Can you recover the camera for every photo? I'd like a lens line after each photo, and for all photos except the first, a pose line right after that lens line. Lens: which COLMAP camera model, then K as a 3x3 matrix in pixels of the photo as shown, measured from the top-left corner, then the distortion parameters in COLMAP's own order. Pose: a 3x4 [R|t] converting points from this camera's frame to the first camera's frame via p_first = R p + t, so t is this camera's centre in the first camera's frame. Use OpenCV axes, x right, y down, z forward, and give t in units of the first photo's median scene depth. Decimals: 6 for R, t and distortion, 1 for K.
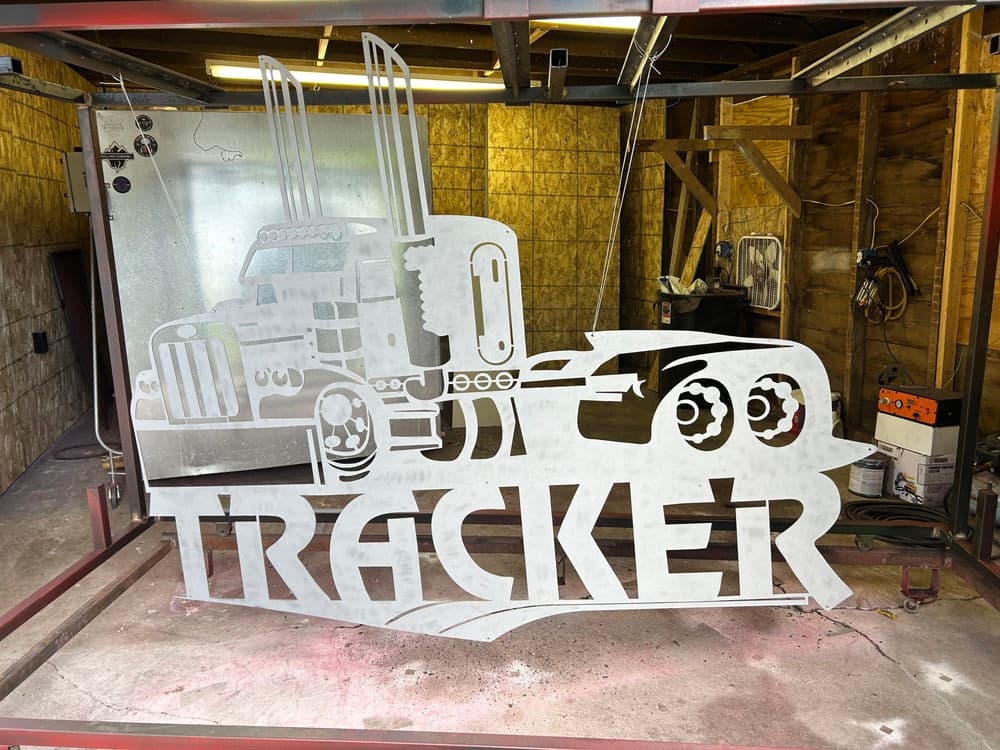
lens RADIAL K [[765.8, 0, 500.0], [0, 765.8, 370.4], [0, 0, 1]] dist [0.038127, -0.040992]
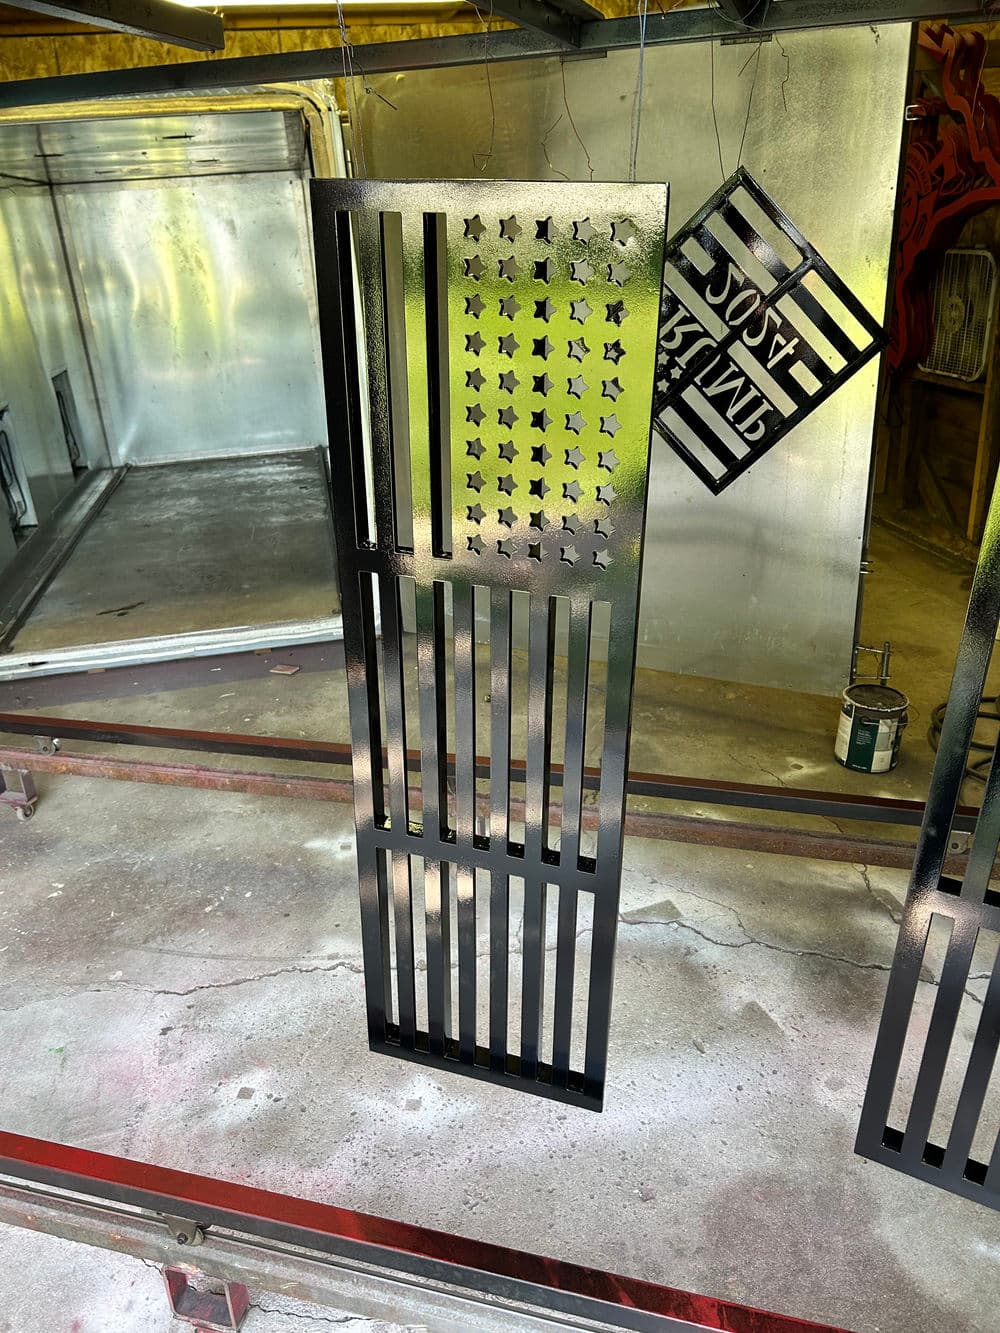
lens RADIAL K [[1020.8, 0, 492.0], [0, 1020.8, 680.2], [0, 0, 1]] dist [0.038127, -0.040992]
pose [[0.993740, 0.003161, -0.111671, 0.084722], [0.023598, 0.971103, 0.237490, -0.059912], [0.109195, -0.238639, 0.964950, 0.152721]]
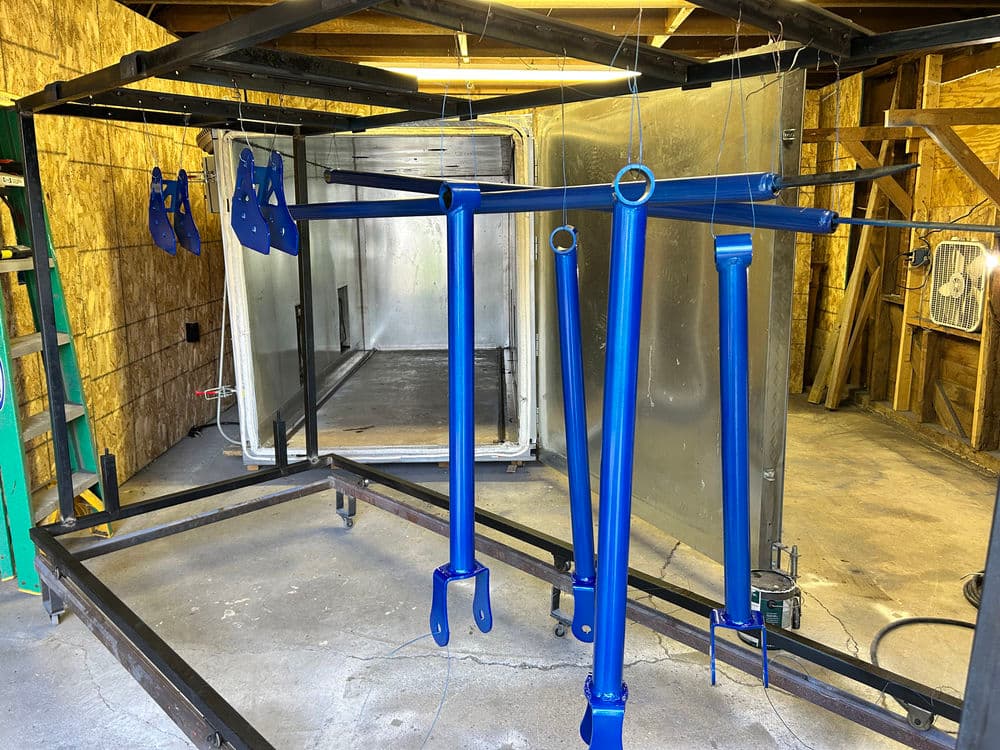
lens RADIAL K [[765.8, 0, 497.8], [0, 765.8, 371.8], [0, 0, 1]] dist [0.038127, -0.040992]
pose [[0.959637, 0.061063, -0.274534, 0.112473], [-0.058329, 0.998133, 0.018120, -0.024603], [0.275128, -0.001375, 0.961407, 0.075138]]
